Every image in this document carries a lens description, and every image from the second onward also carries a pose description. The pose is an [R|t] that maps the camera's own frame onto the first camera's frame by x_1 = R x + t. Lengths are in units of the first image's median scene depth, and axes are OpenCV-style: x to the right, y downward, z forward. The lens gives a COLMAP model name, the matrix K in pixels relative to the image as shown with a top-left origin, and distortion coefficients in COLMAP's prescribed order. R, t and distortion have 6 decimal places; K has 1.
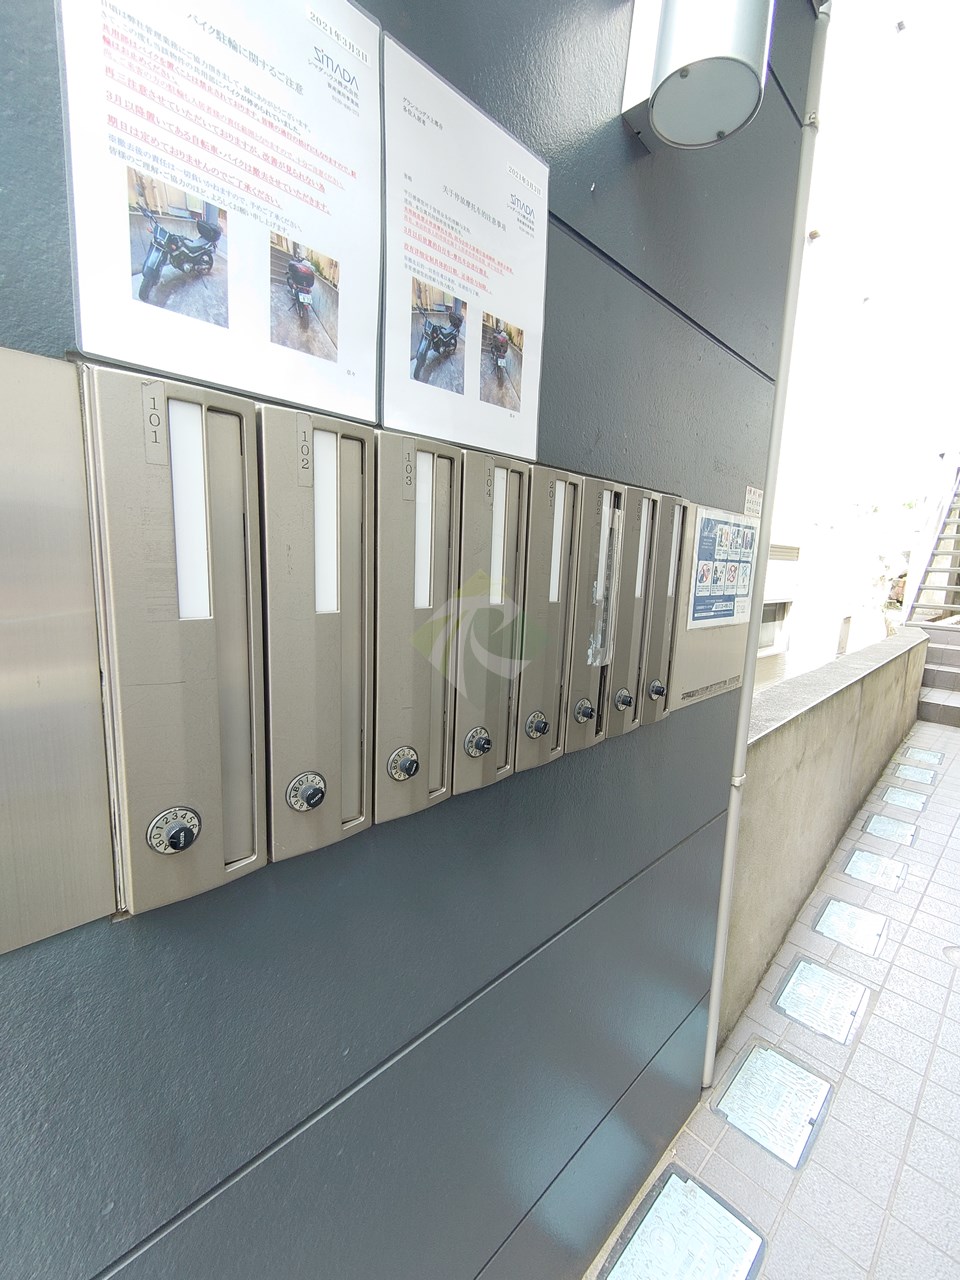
lens RADIAL K [[556.3, 0, 479.9], [0, 556.3, 645.3], [0, 0, 1]] dist [0.000609, 0.000268]
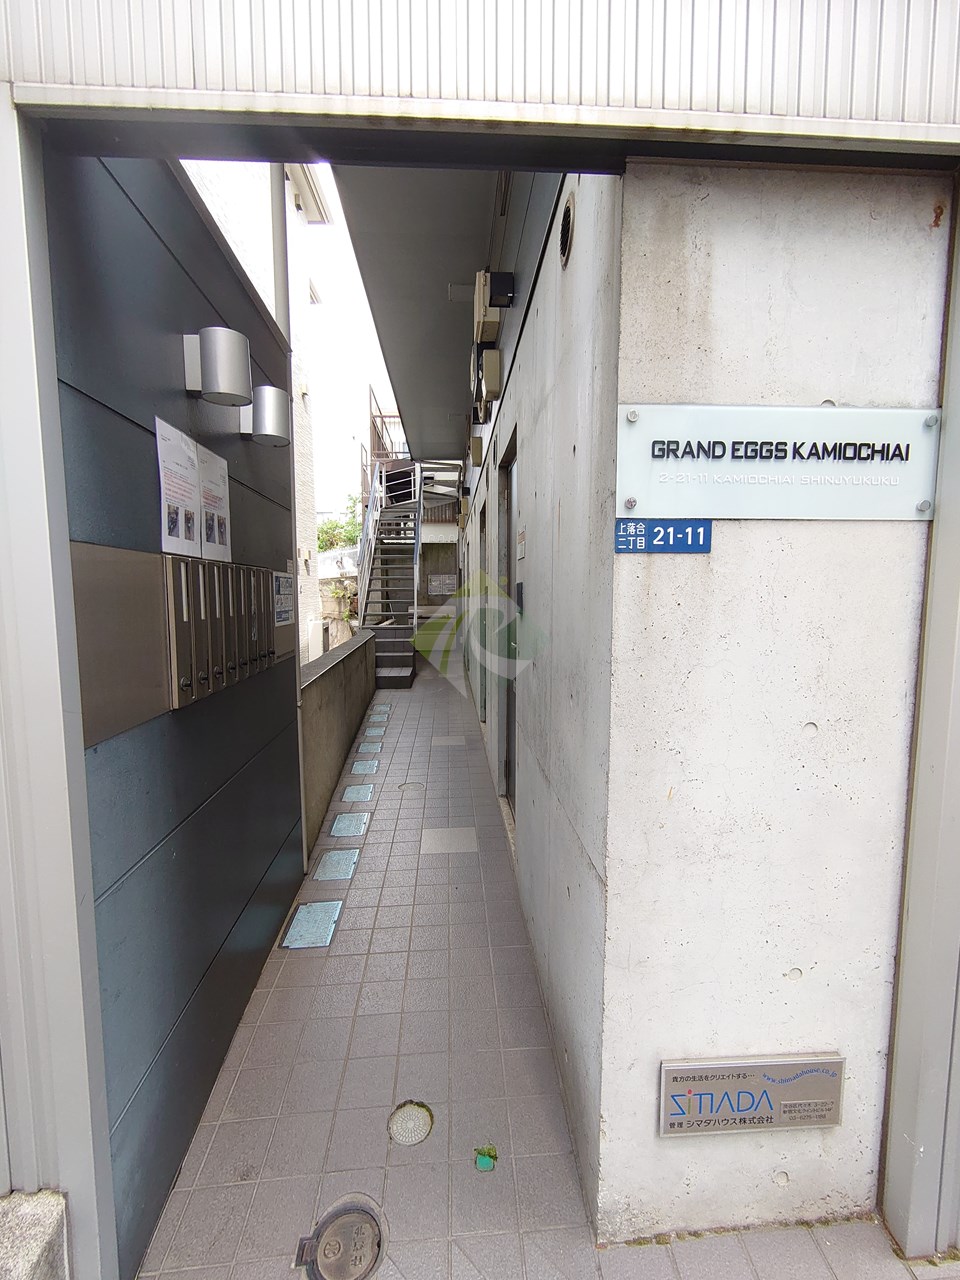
lens RADIAL K [[556.3, 0, 478.2], [0, 556.3, 640.9], [0, 0, 1]] dist [0.000609, 0.000268]
pose [[0.651221, -0.102006, 0.752001, -0.298955], [0.139982, 0.990068, 0.013077, 0.043644], [-0.745866, 0.096751, 0.659032, -0.407572]]
